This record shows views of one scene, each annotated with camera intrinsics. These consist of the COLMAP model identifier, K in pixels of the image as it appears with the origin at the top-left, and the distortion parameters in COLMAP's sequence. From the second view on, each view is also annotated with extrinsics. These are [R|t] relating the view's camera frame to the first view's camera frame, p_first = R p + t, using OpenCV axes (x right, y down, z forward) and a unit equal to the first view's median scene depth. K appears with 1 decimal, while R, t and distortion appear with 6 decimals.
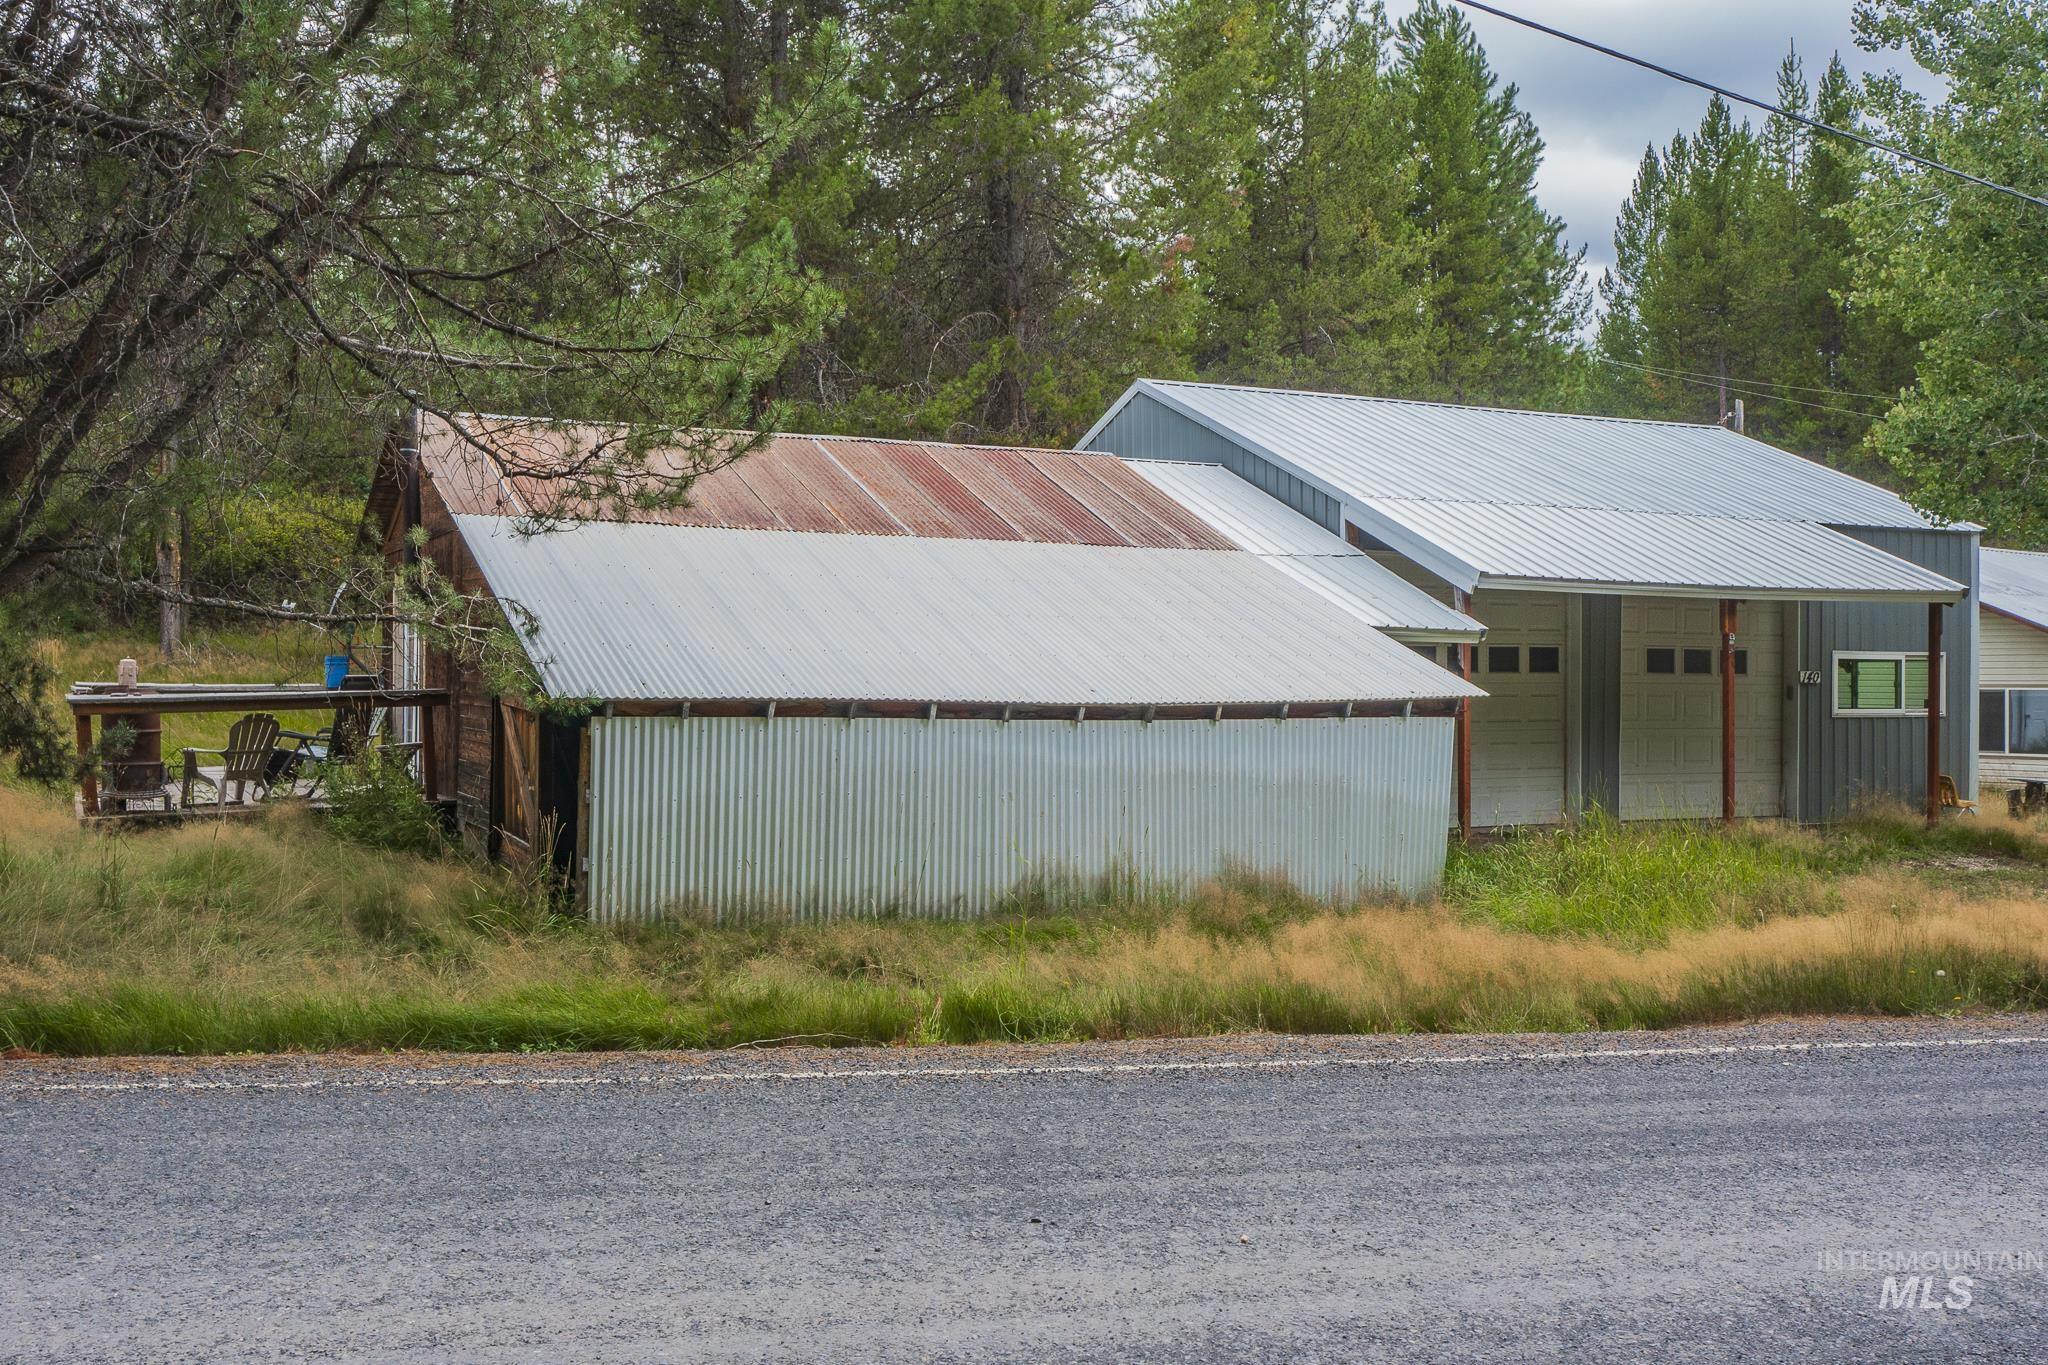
lens RADIAL K [[1739.0, 0, 1021.3], [0, 1739.0, 681.1], [0, 0, 1]] dist [-0.001704, -0.012397]
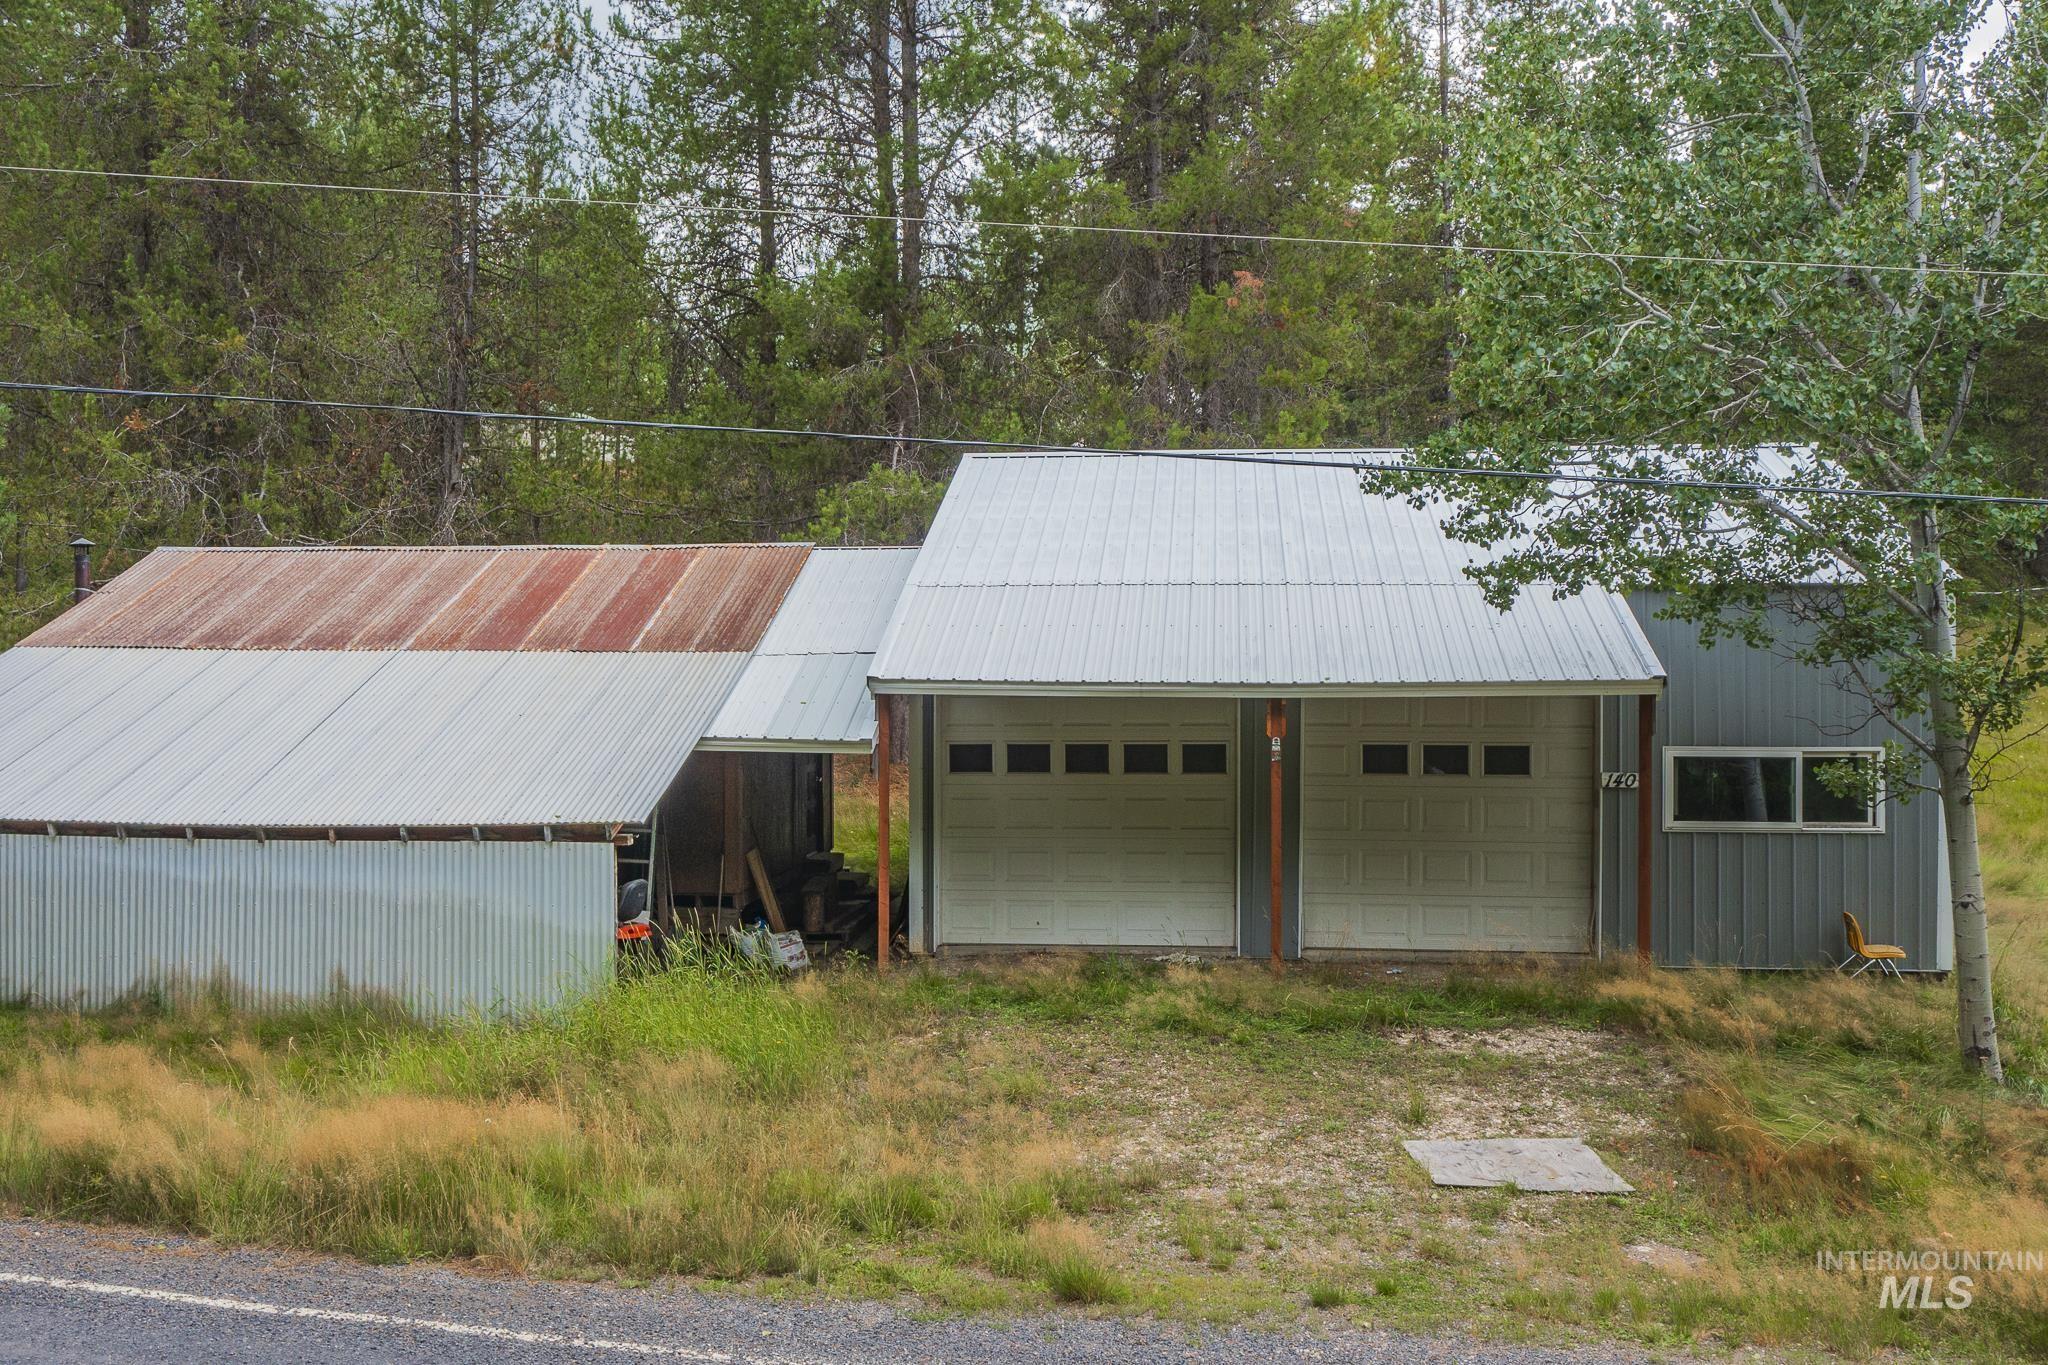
lens RADIAL K [[1739.0, 0, 1020.0], [0, 1739.0, 687.5], [0, 0, 1]] dist [-0.001704, -0.012397]
pose [[0.854417, -0.007576, -0.519533, 0.731635], [0.002508, 0.999942, -0.010456, -0.042280], [0.519582, 0.007631, 0.854386, 0.232959]]
